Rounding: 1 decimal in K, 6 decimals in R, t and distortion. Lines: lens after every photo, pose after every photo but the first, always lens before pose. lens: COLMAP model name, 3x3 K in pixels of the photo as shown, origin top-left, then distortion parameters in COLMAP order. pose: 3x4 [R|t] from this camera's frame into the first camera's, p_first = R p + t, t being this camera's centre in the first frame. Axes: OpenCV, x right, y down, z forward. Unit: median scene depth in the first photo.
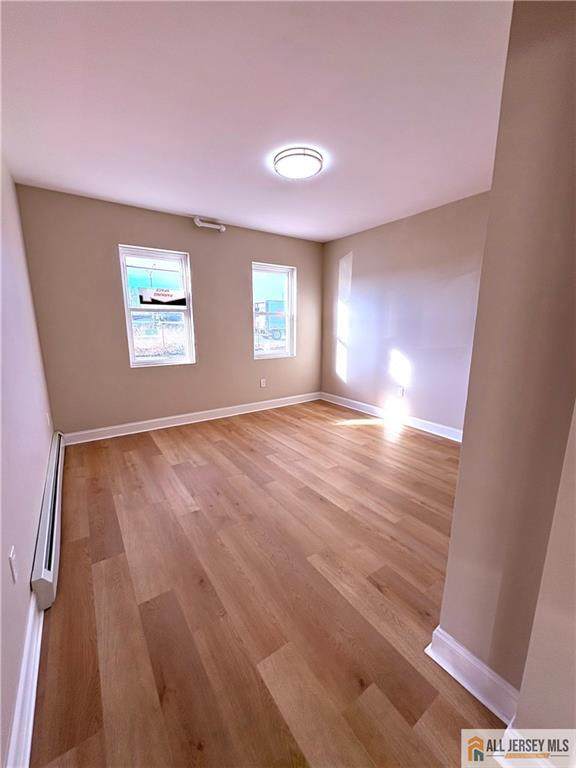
lens RADIAL K [[305.5, 0, 288.0], [0, 305.5, 384.0], [0, 0, 1]] dist [0.000977, 0.000122]
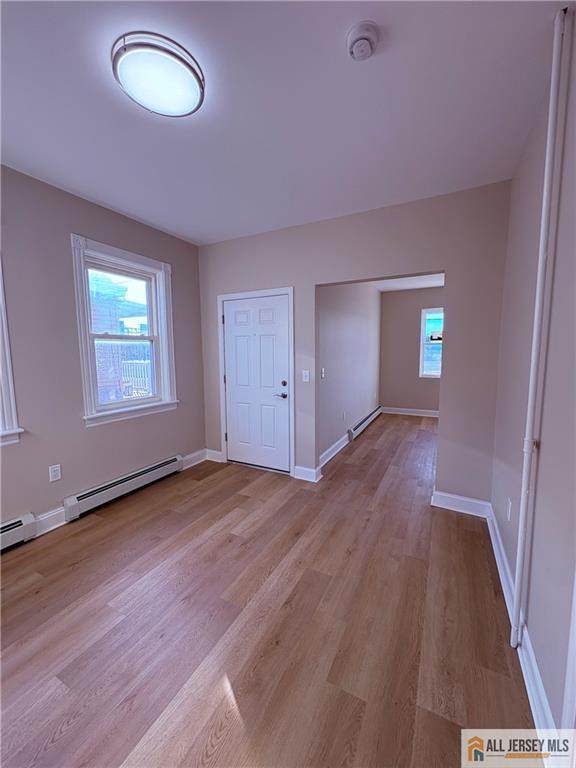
lens RADIAL K [[305.5, 0, 288.0], [0, 305.5, 384.0], [0, 0, 1]] dist [0.000977, 0.000122]
pose [[0.469062, 0.084940, -0.879071, 0.547763], [-0.159143, 0.987200, 0.010471, 0.070804], [0.868708, 0.134987, 0.476576, -0.386881]]
